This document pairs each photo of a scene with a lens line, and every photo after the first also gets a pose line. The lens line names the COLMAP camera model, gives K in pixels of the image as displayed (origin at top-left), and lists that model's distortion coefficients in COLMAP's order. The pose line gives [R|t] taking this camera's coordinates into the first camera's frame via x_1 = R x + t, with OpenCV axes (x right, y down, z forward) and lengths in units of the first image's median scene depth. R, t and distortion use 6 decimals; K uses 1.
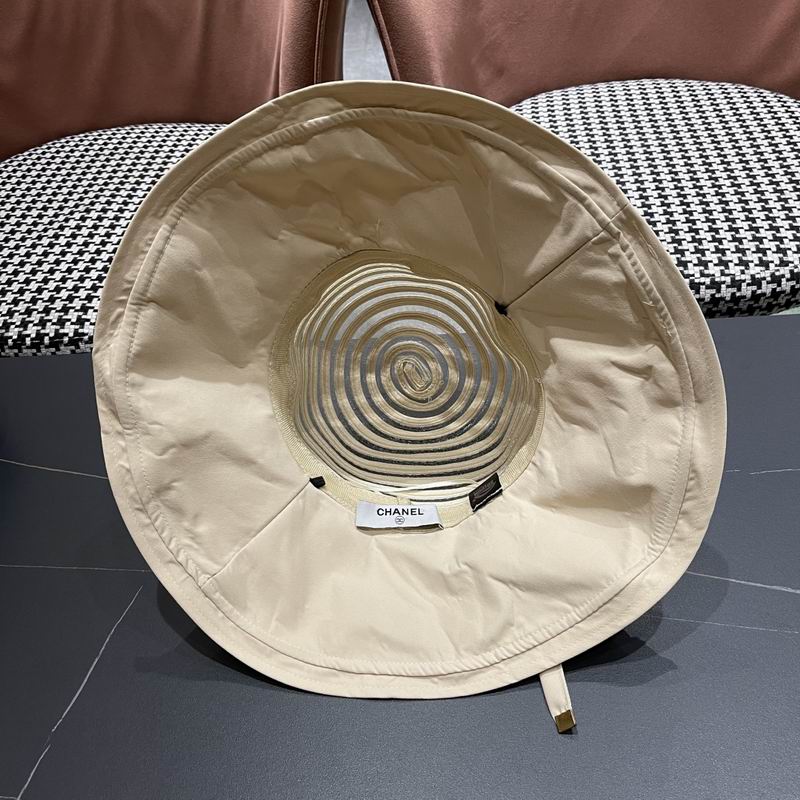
lens RADIAL K [[818.4, 0, 399.3], [0, 818.4, 405.1], [0, 0, 1]] dist [0.015365, 0.000000]
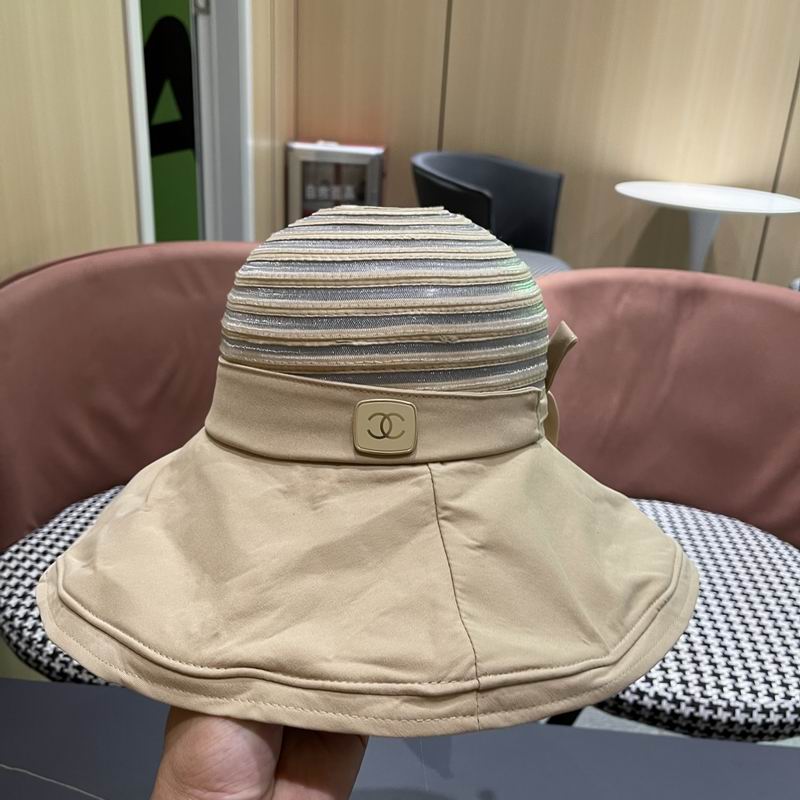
lens RADIAL K [[818.4, 0, 398.7], [0, 818.4, 397.4], [0, 0, 1]] dist [0.015365, 0.000000]
pose [[0.989101, 0.146386, 0.015823, -0.135301], [-0.130164, 0.919568, -0.370744, -0.050784], [-0.068822, 0.364644, 0.928600, -0.170924]]
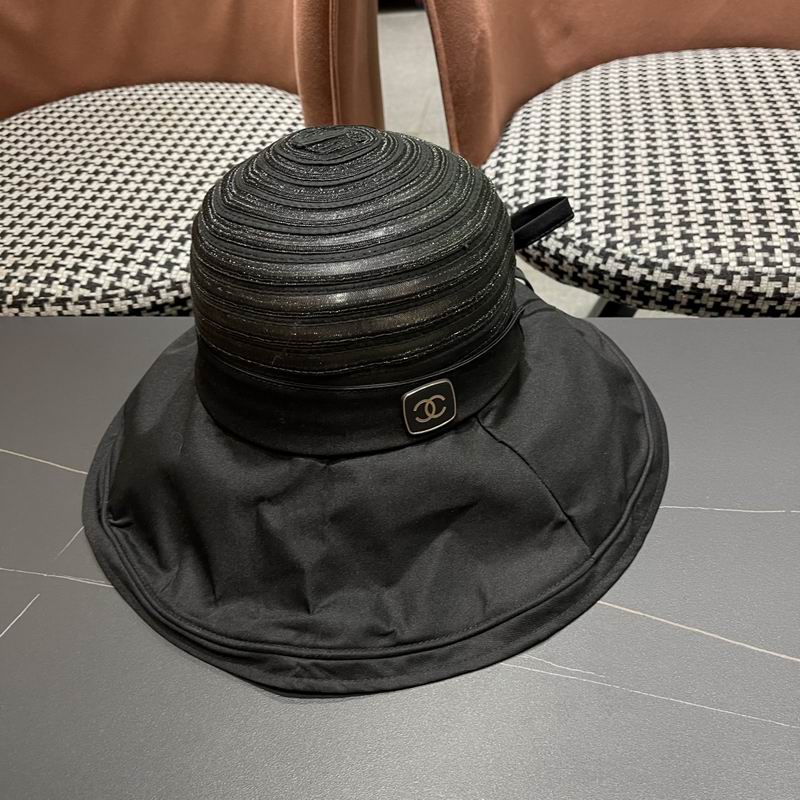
lens RADIAL K [[818.4, 0, 399.1], [0, 818.4, 403.4], [0, 0, 1]] dist [0.015365, 0.000000]
pose [[0.993104, 0.070252, -0.093854, 0.063649], [-0.072441, 0.997170, -0.020124, 0.016978], [0.092174, 0.026784, 0.995383, 0.150300]]
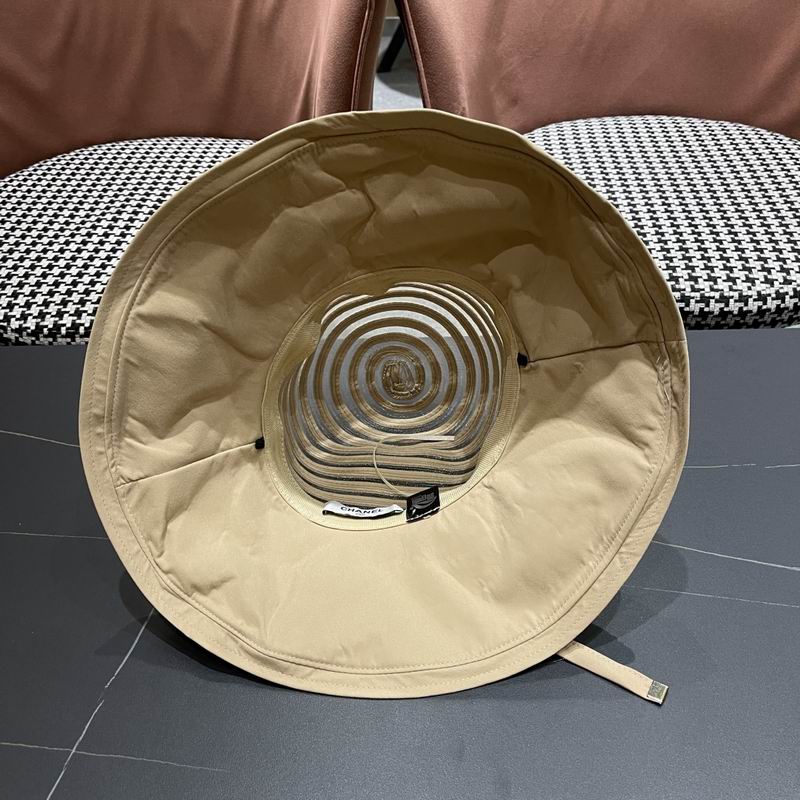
lens RADIAL K [[818.4, 0, 395.6], [0, 818.4, 400.2], [0, 0, 1]] dist [0.015365, 0.000000]
pose [[0.998912, 0.032508, 0.033446, -0.060075], [-0.030544, 0.997871, -0.057626, 0.049368], [-0.035248, 0.056541, 0.997778, -0.031085]]
